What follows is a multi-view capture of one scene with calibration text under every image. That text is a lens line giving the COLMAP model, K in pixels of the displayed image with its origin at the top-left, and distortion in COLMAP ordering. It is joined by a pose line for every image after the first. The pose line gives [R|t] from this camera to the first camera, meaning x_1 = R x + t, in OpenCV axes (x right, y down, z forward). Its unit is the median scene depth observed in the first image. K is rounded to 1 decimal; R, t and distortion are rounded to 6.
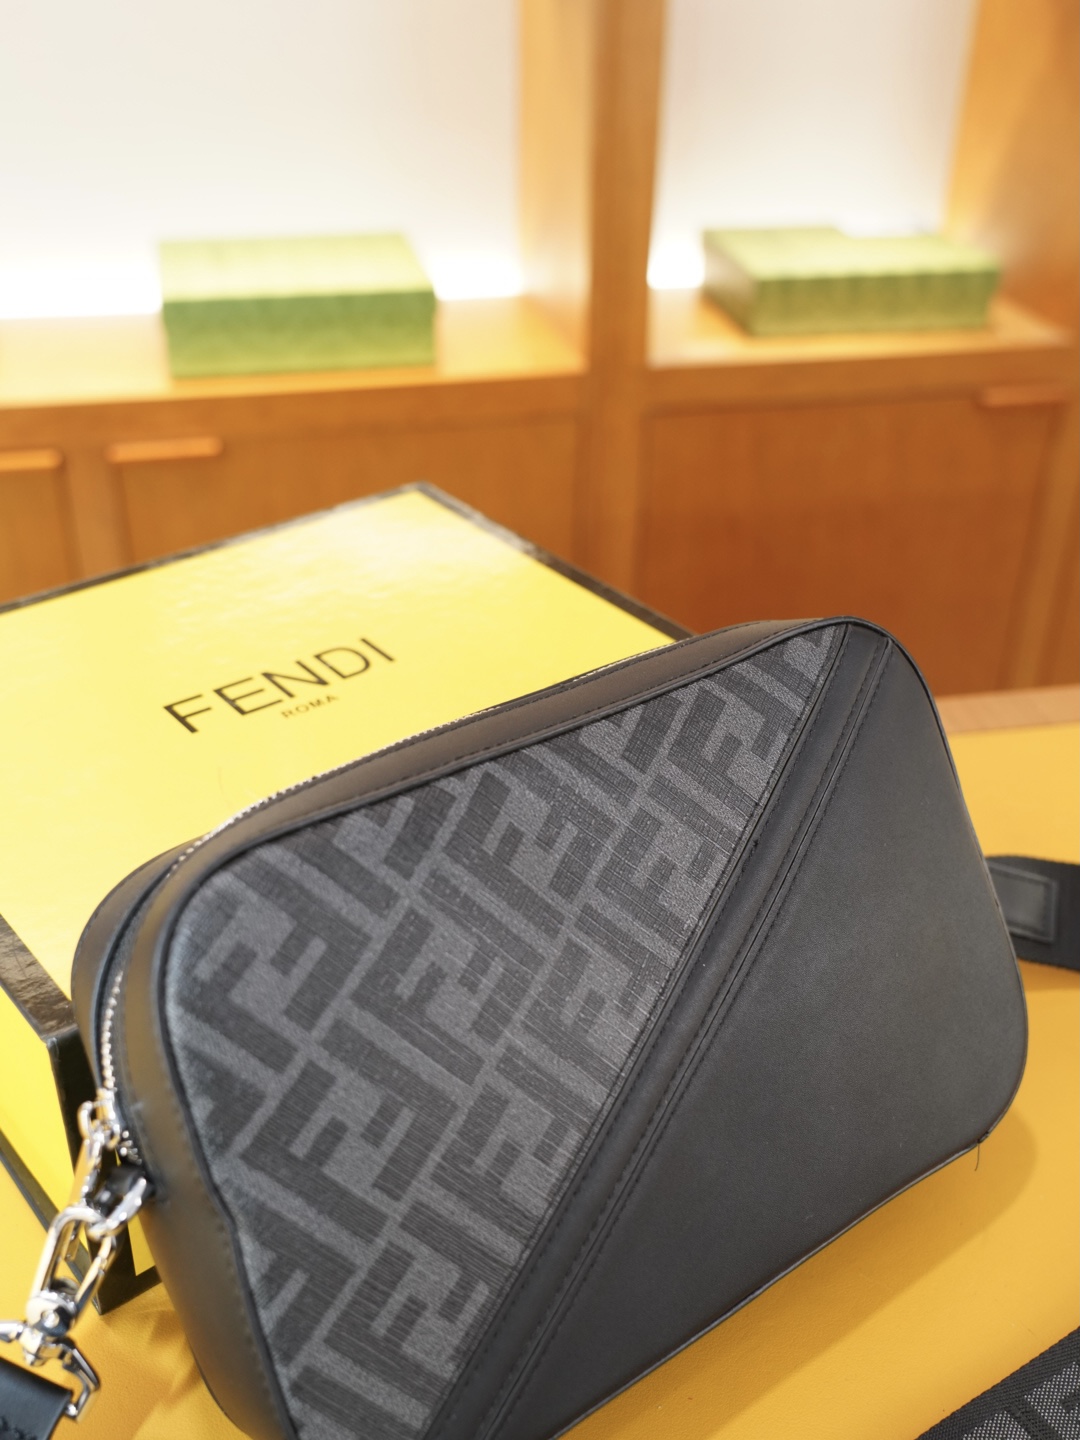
lens RADIAL K [[1499.6, 0, 528.5], [0, 1499.6, 724.3], [0, 0, 1]] dist [0.023184, 0.000000]
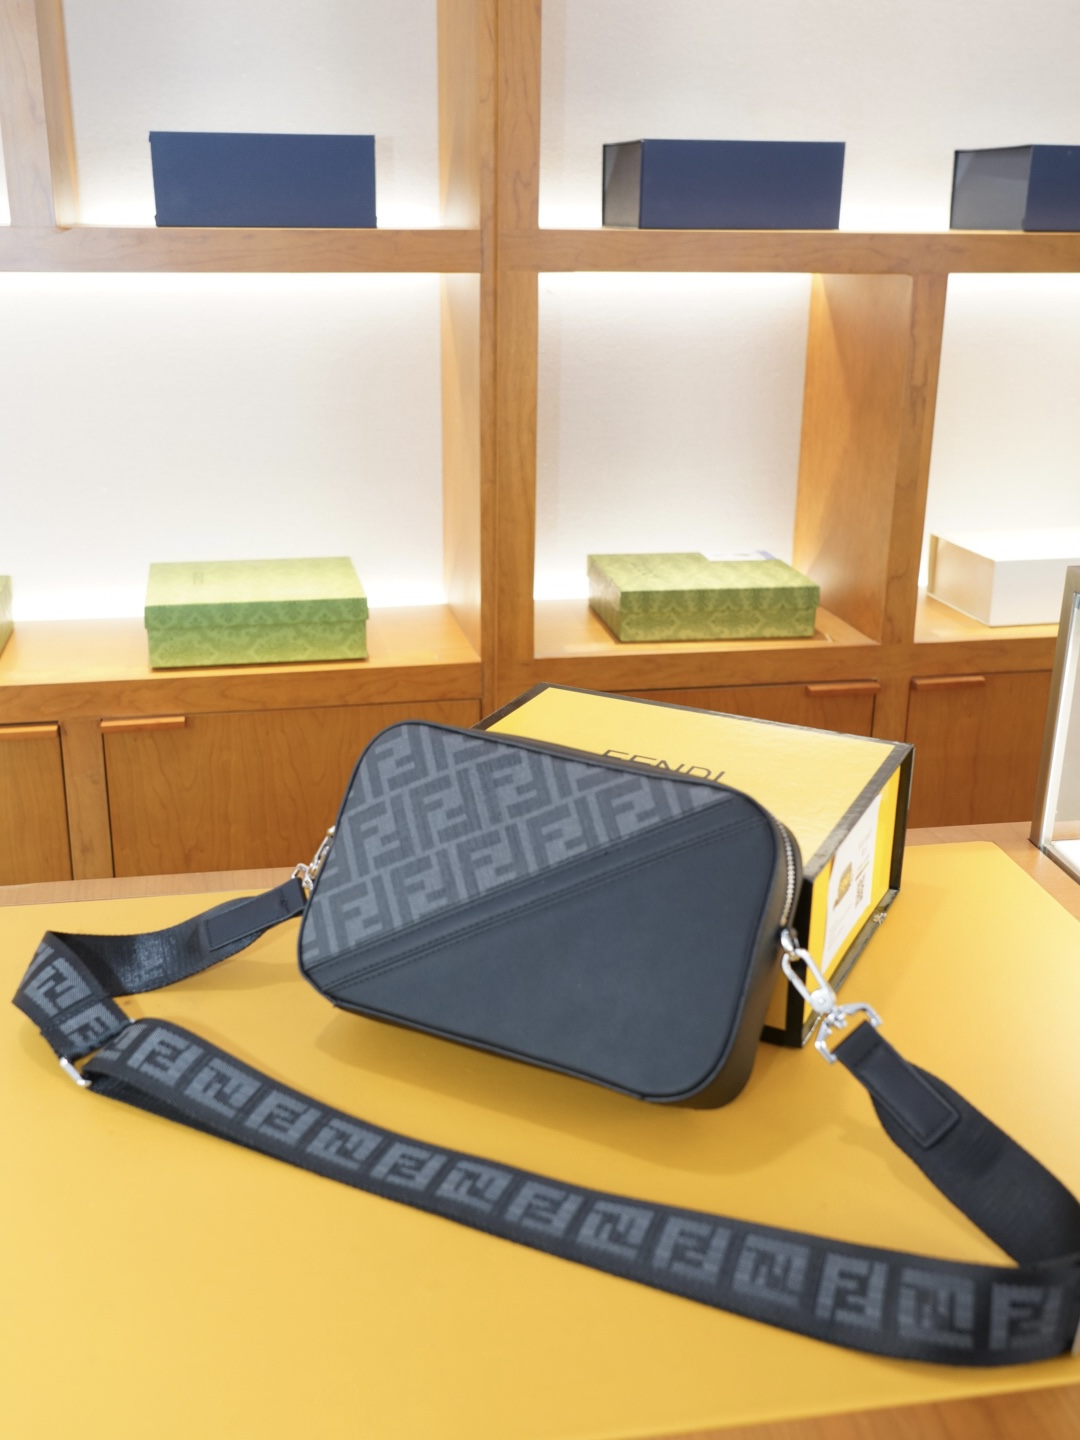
lens RADIAL K [[1512.9, 0, 542.5], [0, 1512.9, 719.9], [0, 0, 1]] dist [0.004807, 0.000000]
pose [[0.999969, 0.002162, -0.007588, 0.105884], [-0.003772, 0.975717, -0.219003, 0.098017], [0.006930, 0.219025, 0.975695, -0.248358]]
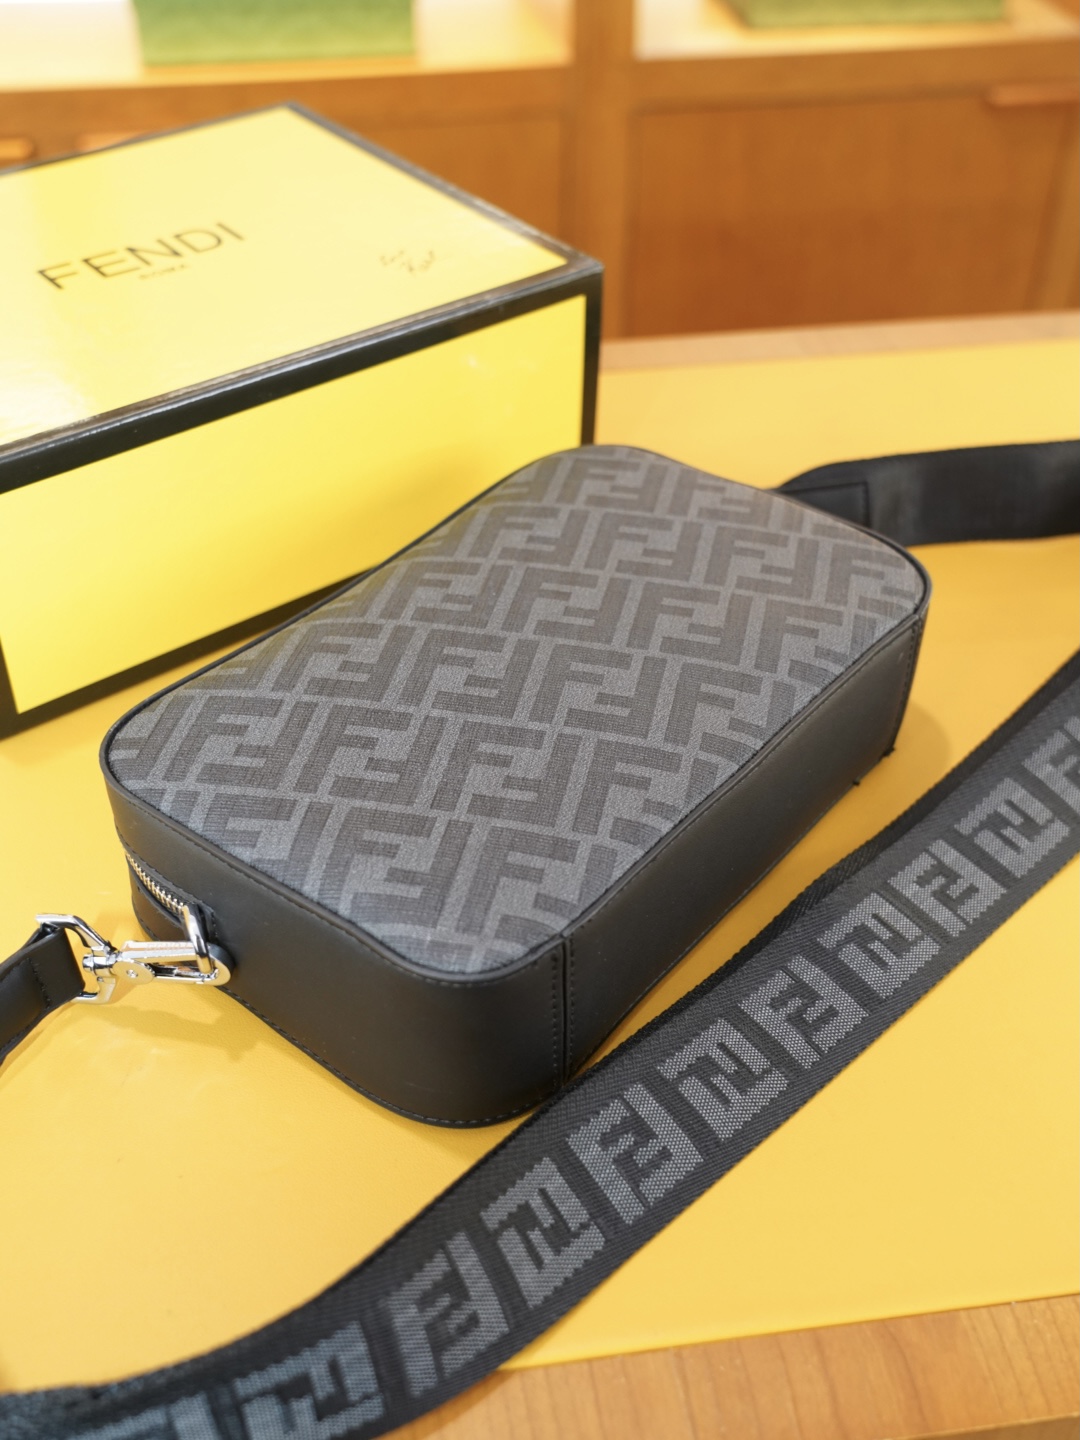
lens RADIAL K [[1587.3, 0, 527.9], [0, 1587.3, 730.1], [0, 0, 1]] dist [0.032948, 0.000000]
pose [[0.999152, 0.019256, -0.036403, 0.060504], [-0.014130, 0.990587, 0.136152, 0.053988], [0.038682, -0.135523, 0.990019, -0.081694]]
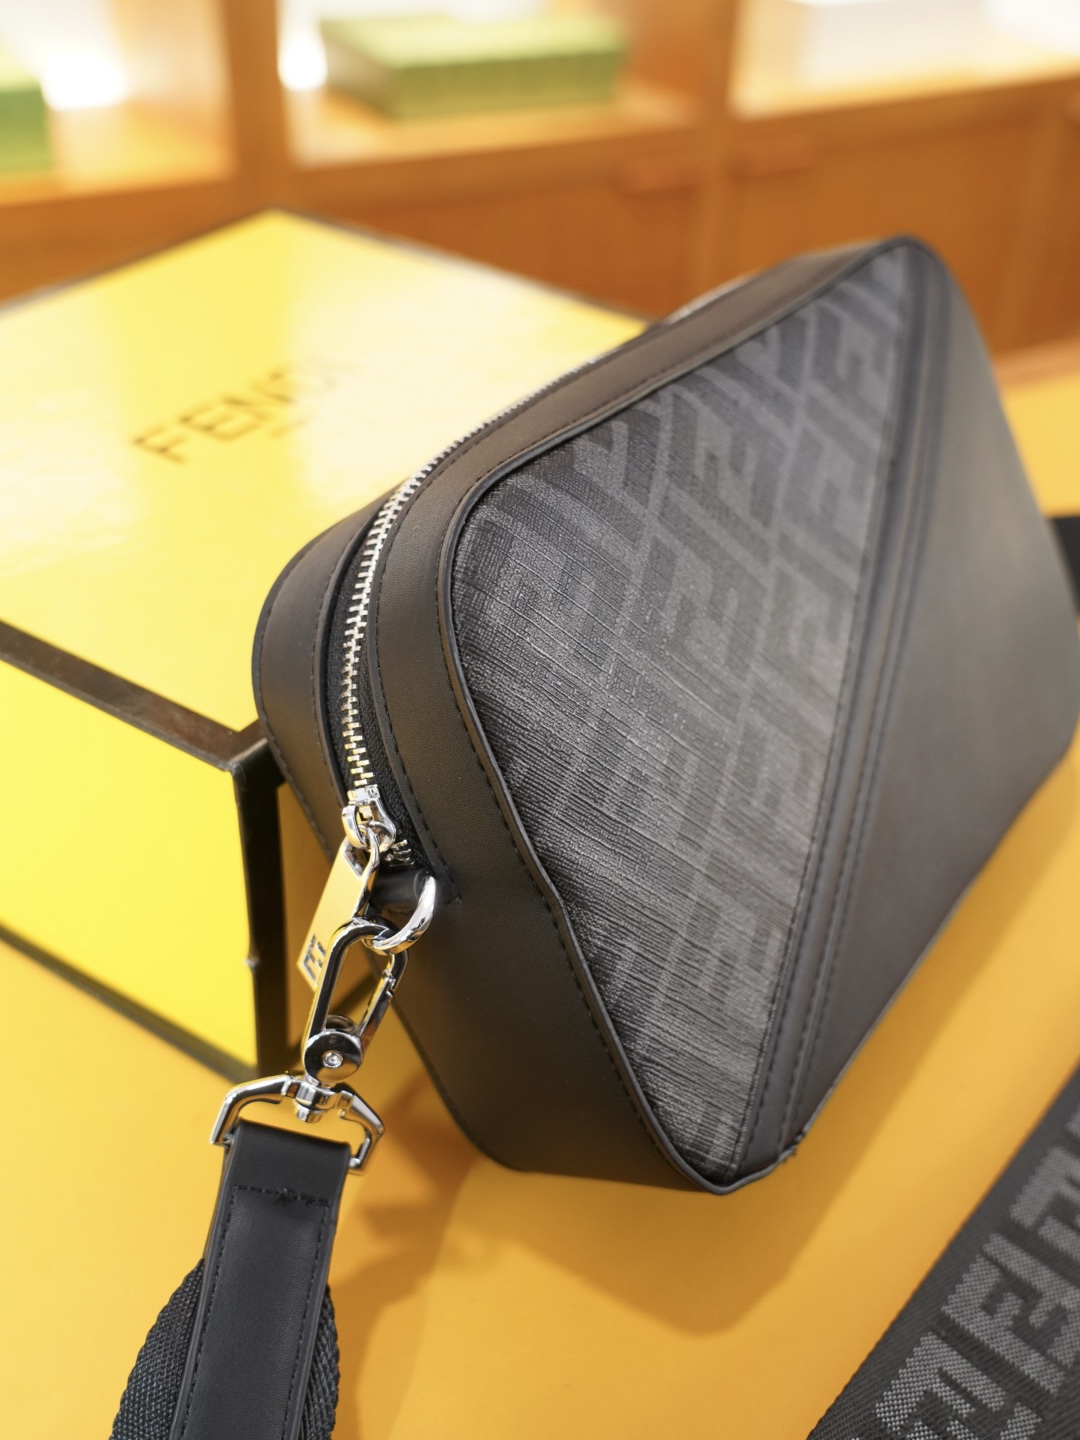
lens RADIAL K [[1499.6, 0, 532.0], [0, 1499.6, 712.0], [0, 0, 1]] dist [0.023184, 0.000000]
pose [[0.952610, -0.159175, 0.259226, -0.087744], [0.136692, 0.985278, 0.102680, 0.027150], [-0.271754, -0.062380, 0.960343, 0.033822]]
